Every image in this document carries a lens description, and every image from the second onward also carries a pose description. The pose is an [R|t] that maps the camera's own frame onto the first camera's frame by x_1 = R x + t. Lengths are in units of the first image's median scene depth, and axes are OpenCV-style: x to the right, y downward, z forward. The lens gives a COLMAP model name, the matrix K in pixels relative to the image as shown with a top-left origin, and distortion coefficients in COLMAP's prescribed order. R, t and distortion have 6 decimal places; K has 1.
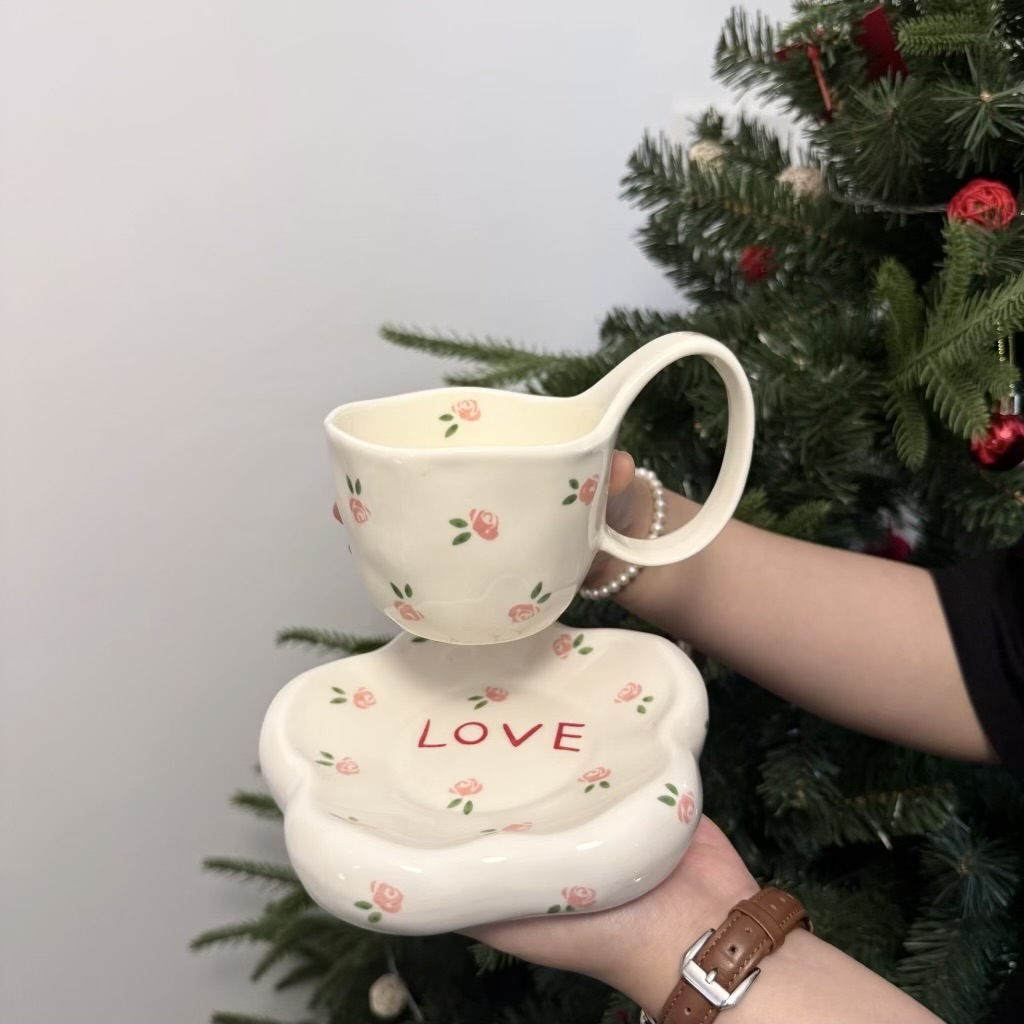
lens RADIAL K [[978.9, 0, 501.2], [0, 978.9, 513.5], [0, 0, 1]] dist [-0.029488, 0.000000]
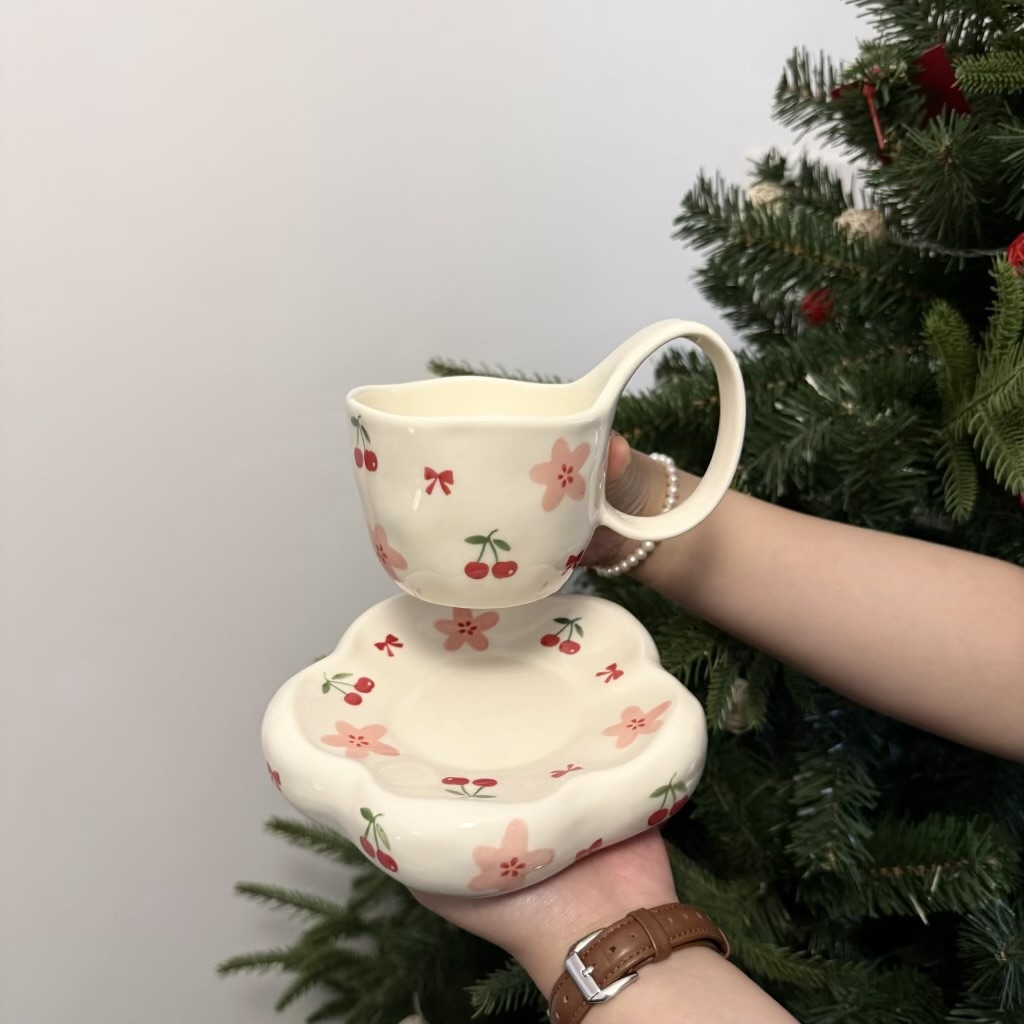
lens RADIAL K [[978.9, 0, 500.9], [0, 978.9, 516.5], [0, 0, 1]] dist [-0.029488, 0.000000]
pose [[0.995141, 0.042077, -0.089013, 0.052301], [-0.045667, 0.998207, -0.038695, 0.006086], [0.087225, 0.042572, 0.995279, 0.013587]]
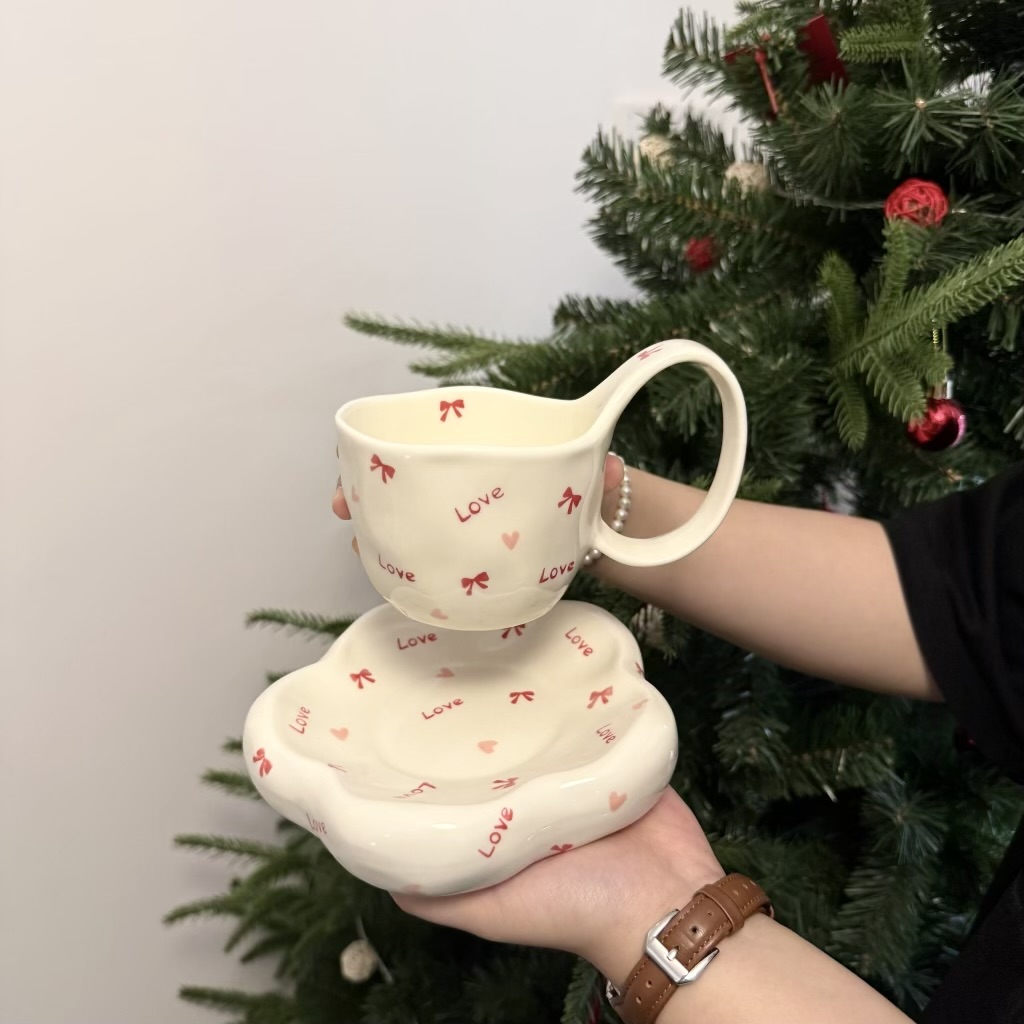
lens RADIAL K [[978.9, 0, 492.9], [0, 978.9, 515.9], [0, 0, 1]] dist [-0.029488, 0.000000]
pose [[0.997974, -0.015456, 0.061719, -0.038894], [0.013963, 0.999601, 0.024549, -0.003639], [-0.062074, -0.023638, 0.997792, -0.047238]]
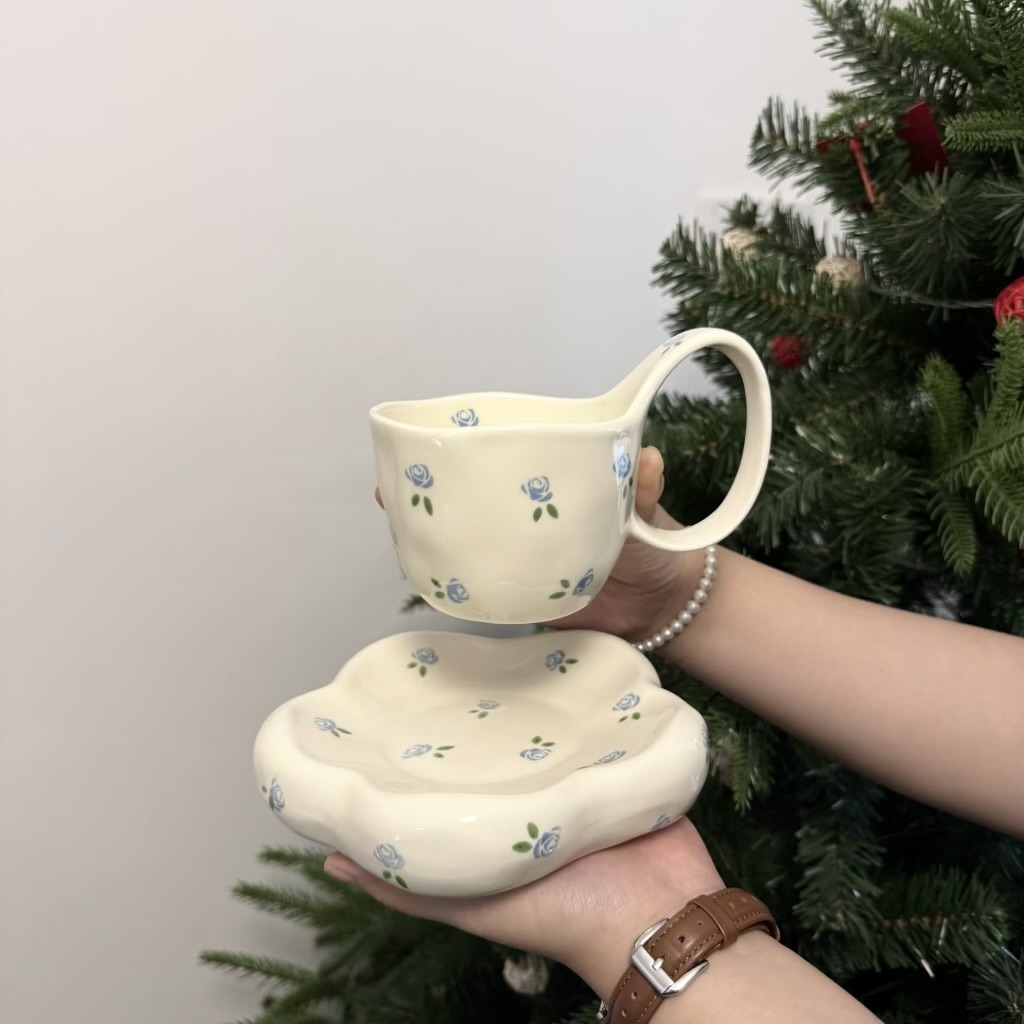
lens RADIAL K [[978.9, 0, 492.8], [0, 978.9, 511.8], [0, 0, 1]] dist [-0.029488, 0.000000]
pose [[0.999521, 0.024720, -0.018645, -0.016544], [-0.025926, 0.997386, -0.067442, -0.025799], [0.016929, 0.067893, 0.997549, 0.032435]]
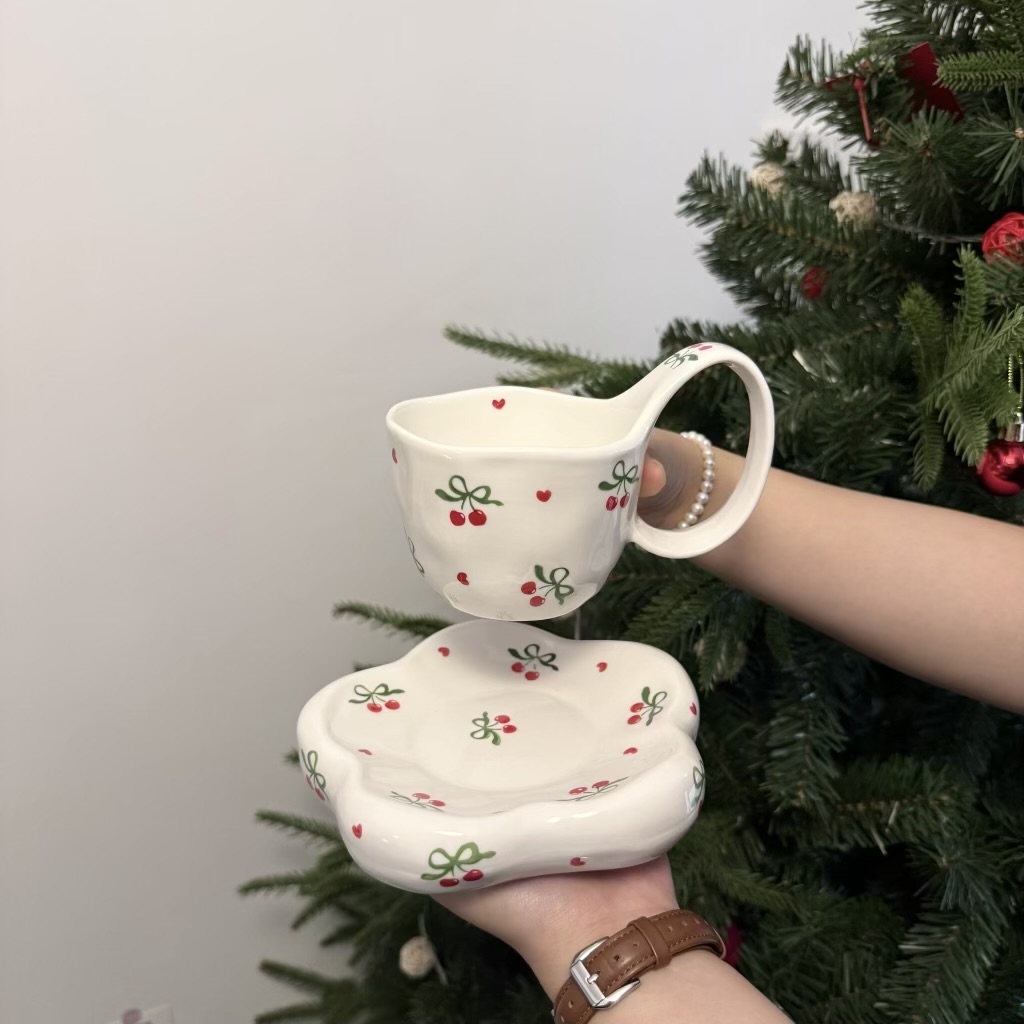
lens RADIAL K [[978.9, 0, 509.5], [0, 978.9, 516.1], [0, 0, 1]] dist [-0.029488, 0.000000]
pose [[0.992762, 0.068500, -0.098646, 0.074723], [-0.068458, 0.997647, 0.003811, 0.007999], [0.098675, 0.002970, 0.995115, -0.063687]]
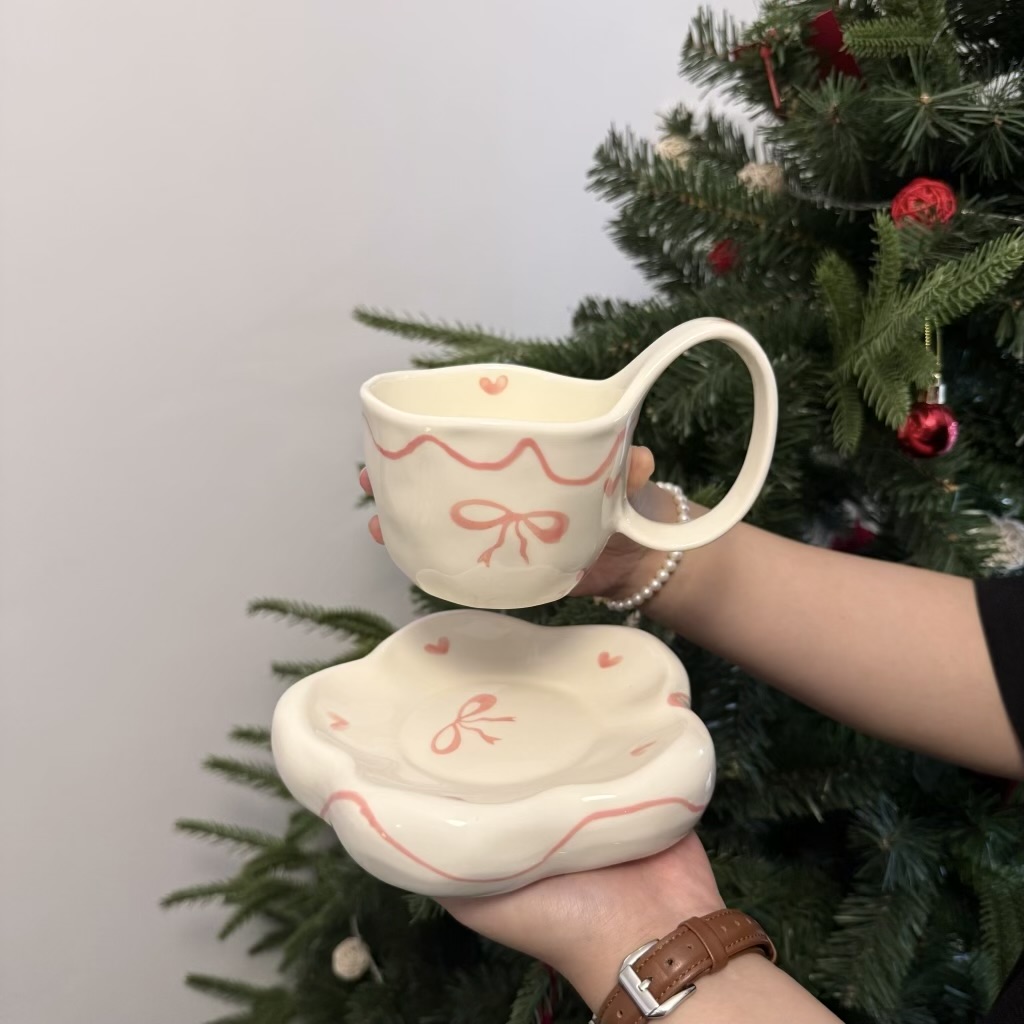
lens RADIAL K [[978.9, 0, 500.7], [0, 978.9, 513.2], [0, 0, 1]] dist [-0.029488, 0.000000]
pose [[0.999589, 0.026542, -0.010795, 0.056085], [-0.026473, 0.999628, 0.006486, 0.016463], [0.010963, -0.006198, 0.999921, -0.039643]]
